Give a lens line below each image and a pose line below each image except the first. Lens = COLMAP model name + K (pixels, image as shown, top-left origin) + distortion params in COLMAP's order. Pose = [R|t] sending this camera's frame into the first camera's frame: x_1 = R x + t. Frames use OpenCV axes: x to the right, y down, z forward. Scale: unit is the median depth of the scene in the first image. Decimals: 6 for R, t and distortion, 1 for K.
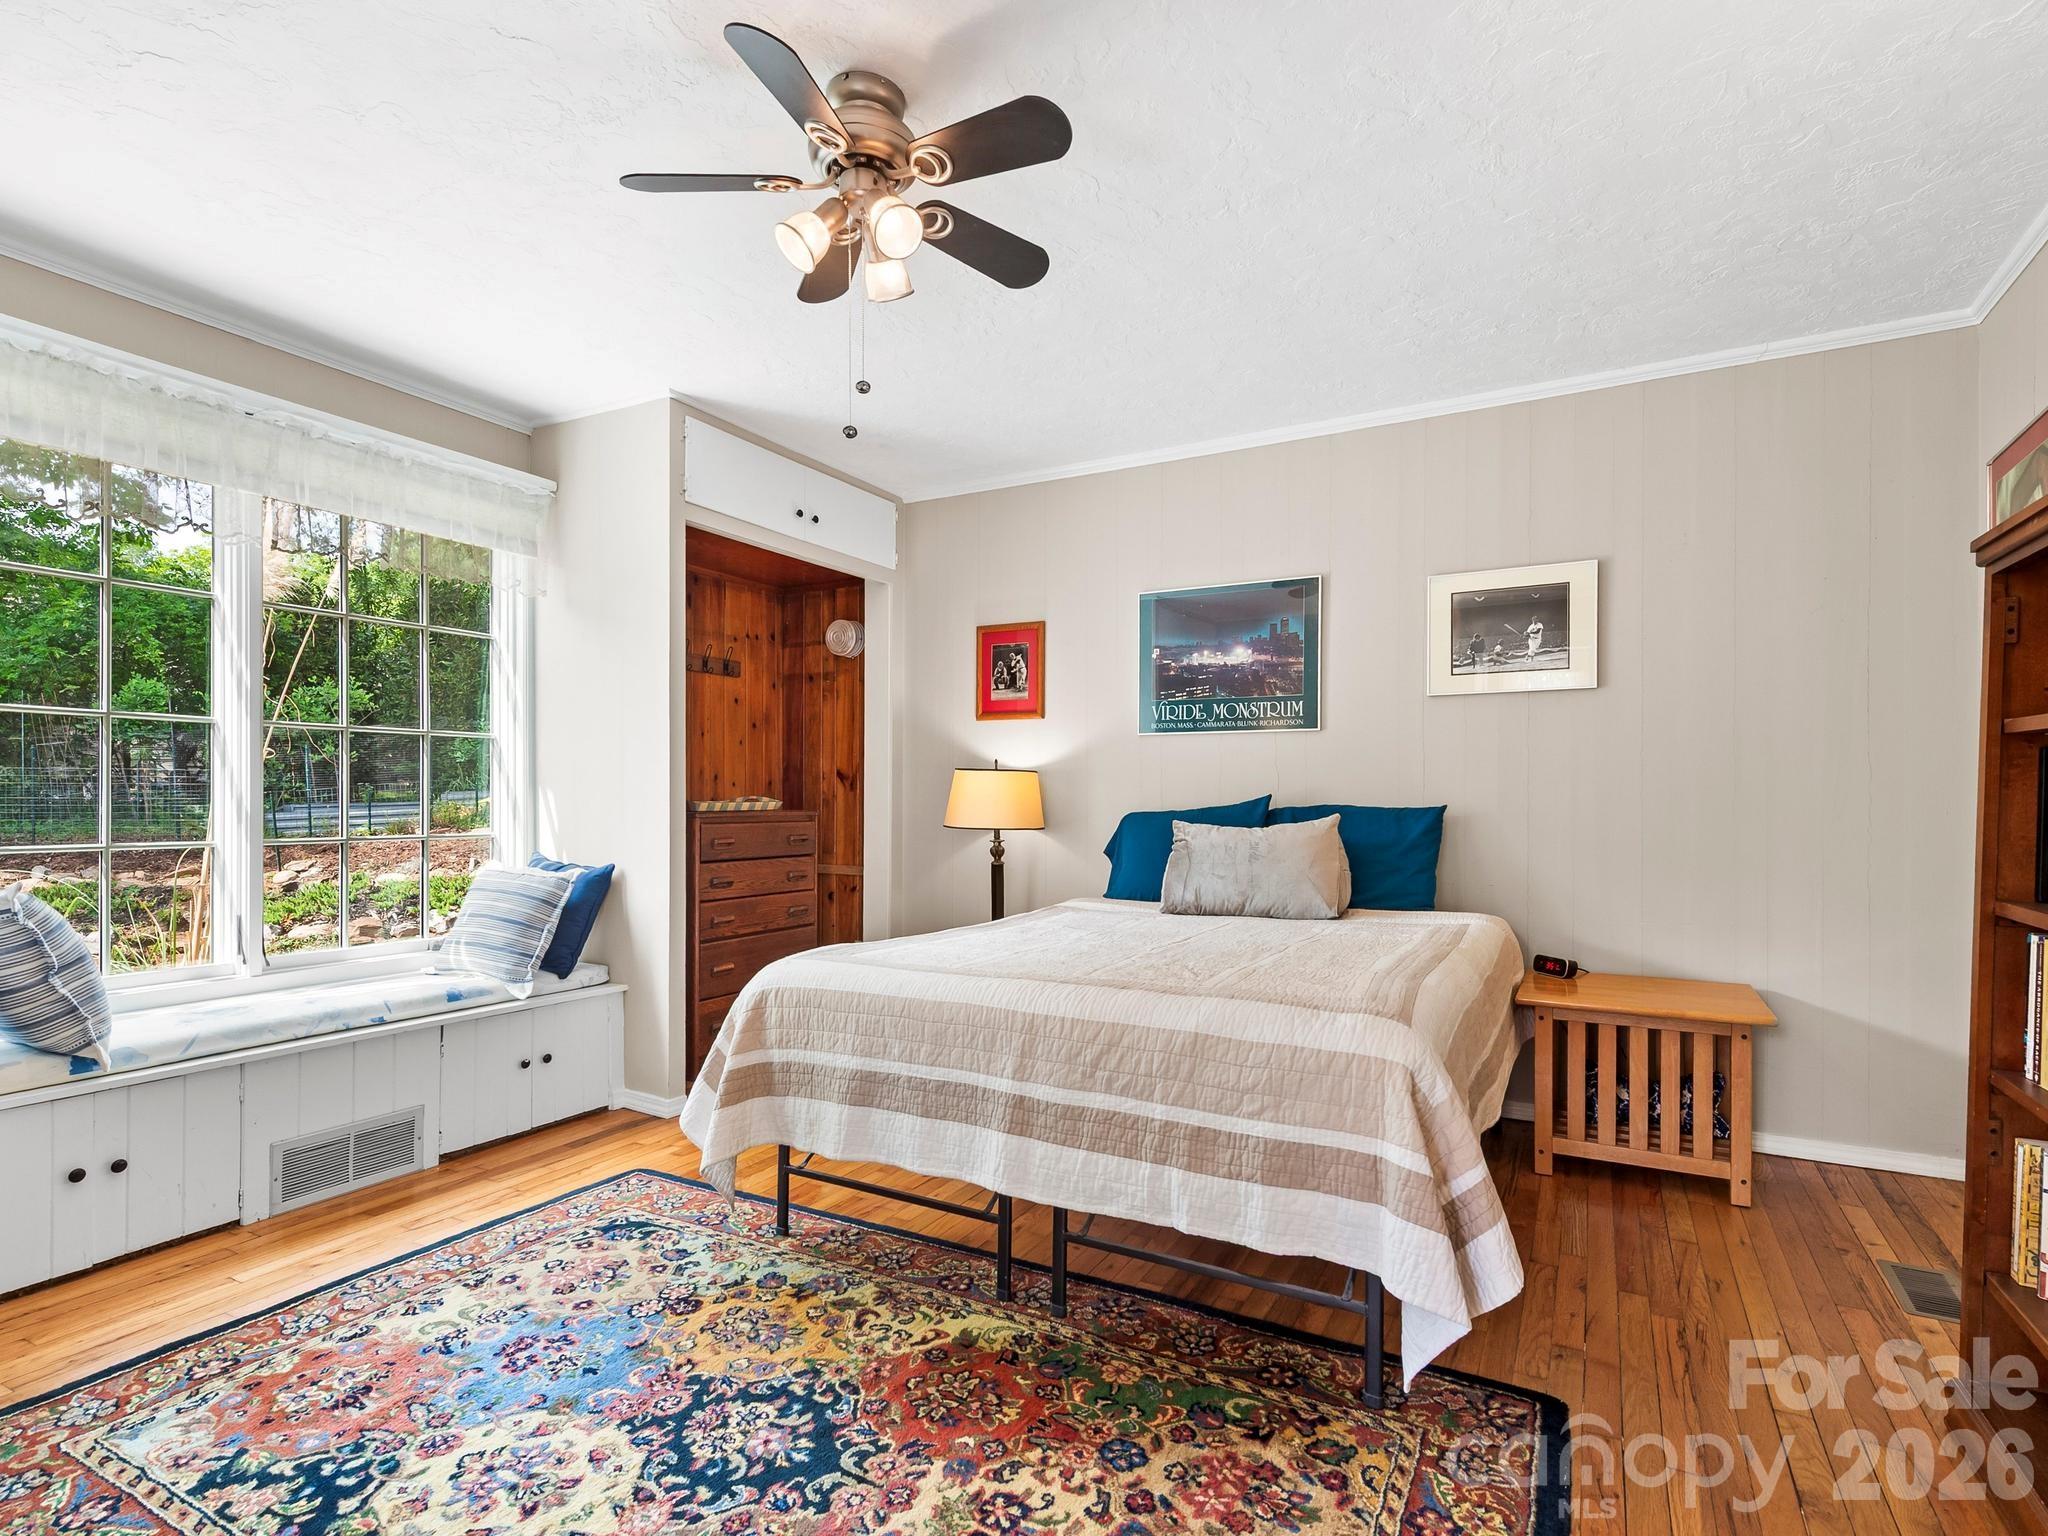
lens RADIAL K [[1054.2, 0, 1014.7], [0, 1054.2, 819.8], [0, 0, 1]] dist [0.014096, -0.000245]
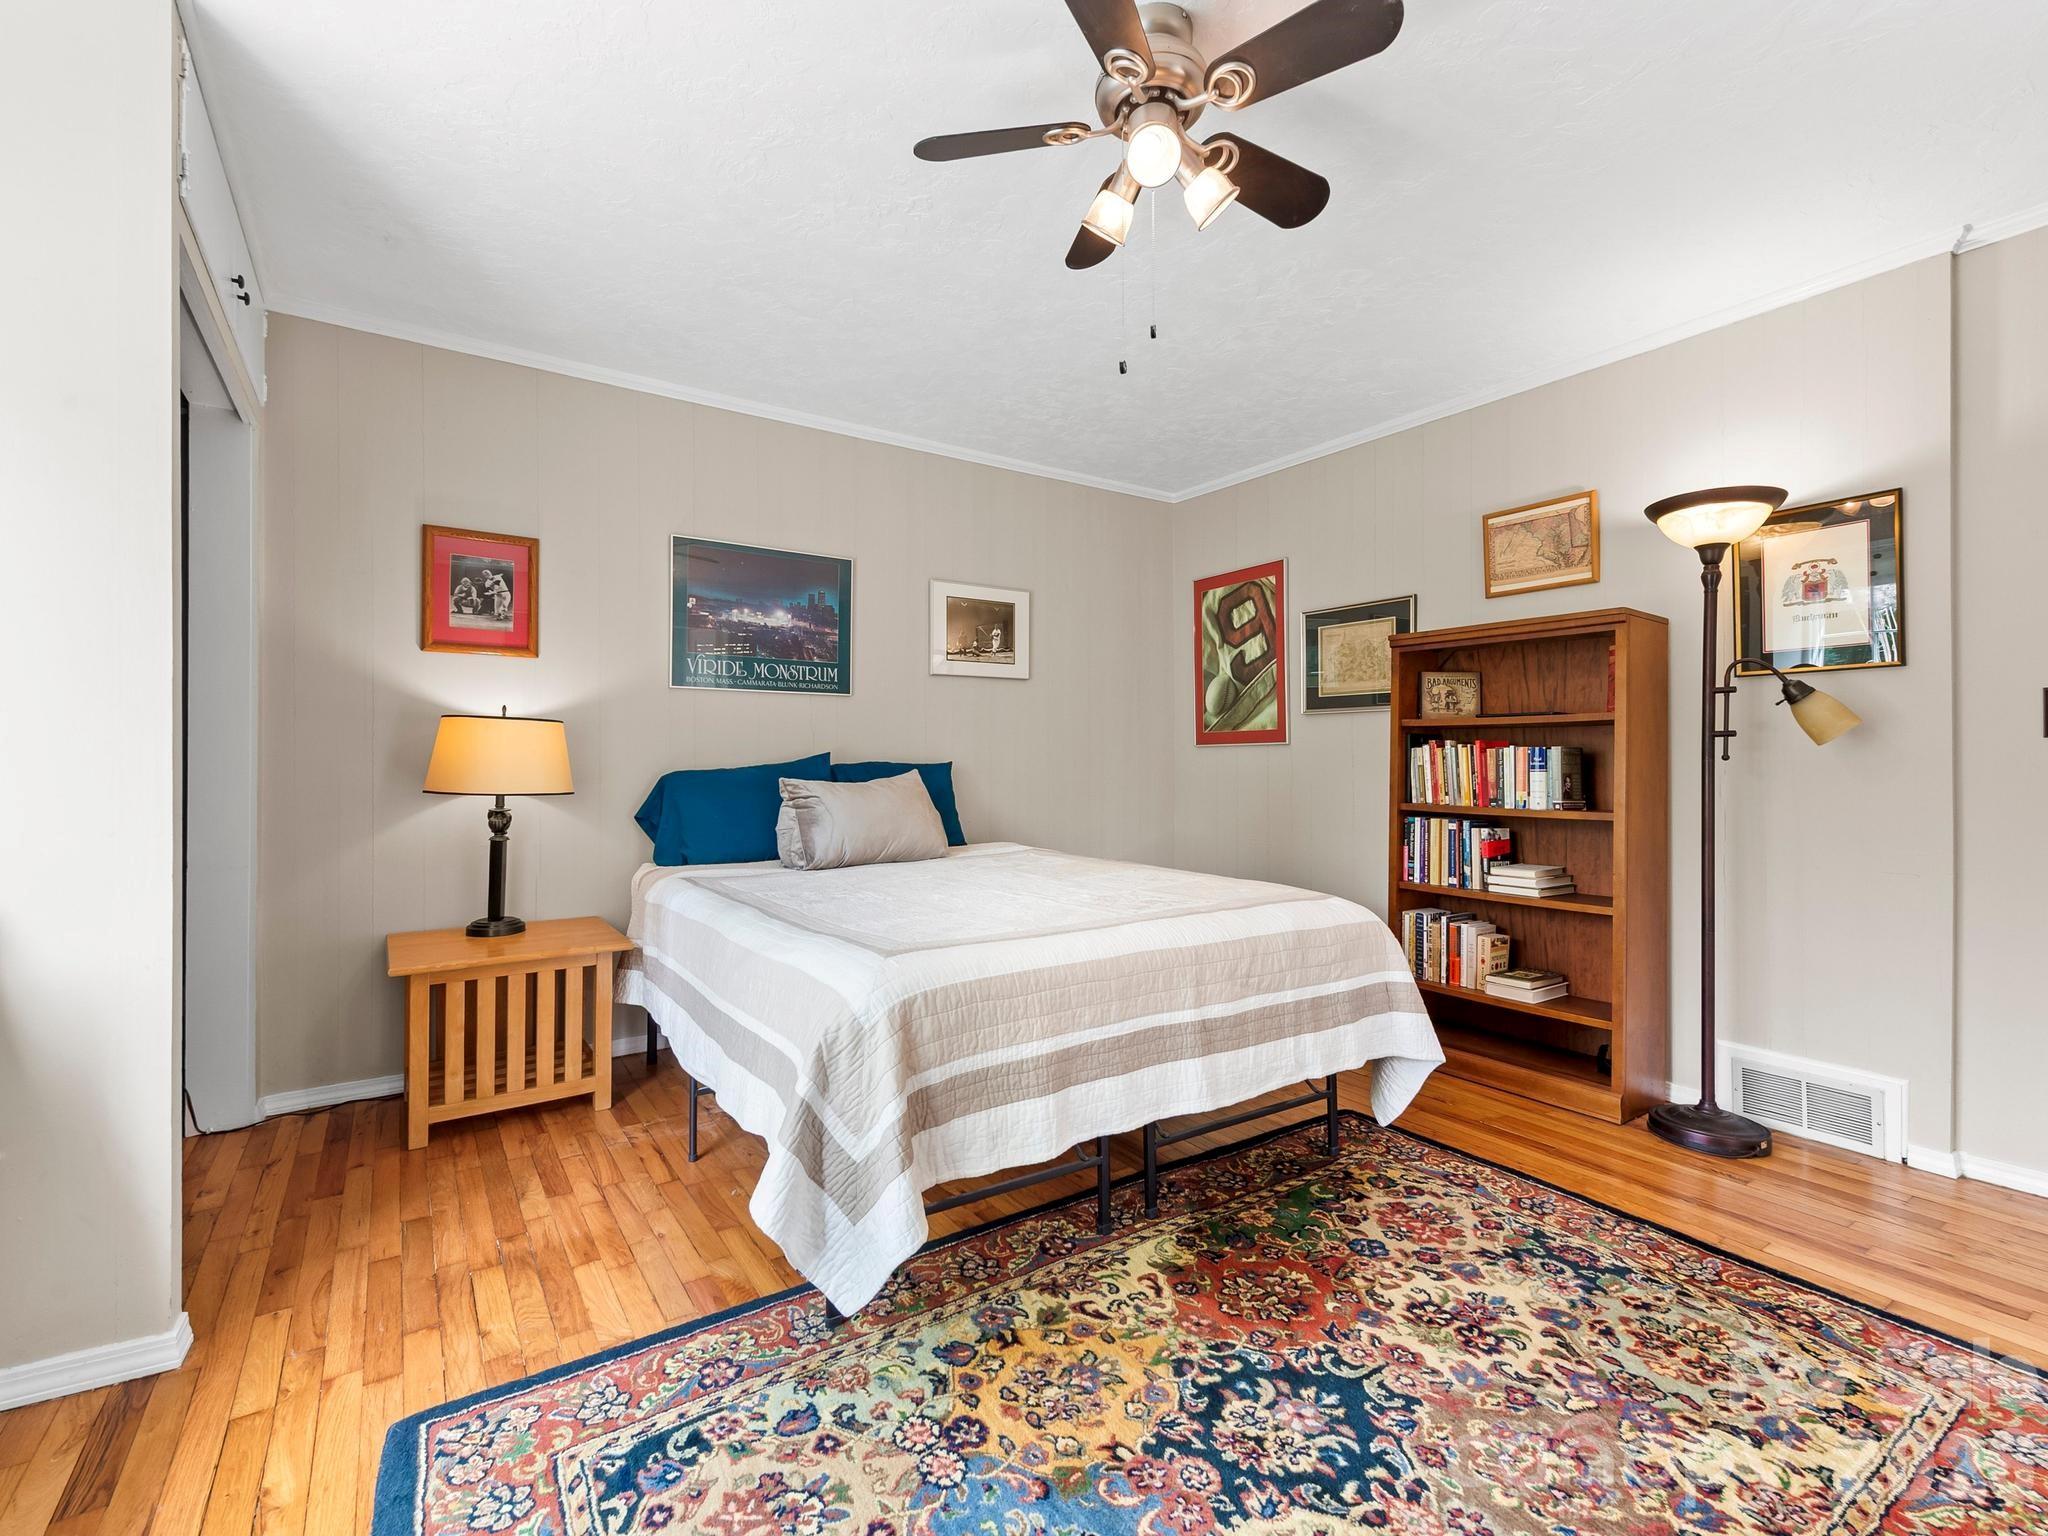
lens RADIAL K [[925.3, 0, 1024.7], [0, 925.3, 779.7], [0, 0, 1]] dist [0.018491, -0.007424]
pose [[0.448853, -0.020328, 0.893374, -0.823086], [0.018676, 0.999736, 0.013365, -0.008524], [-0.893410, 0.010686, 0.449114, 0.626296]]
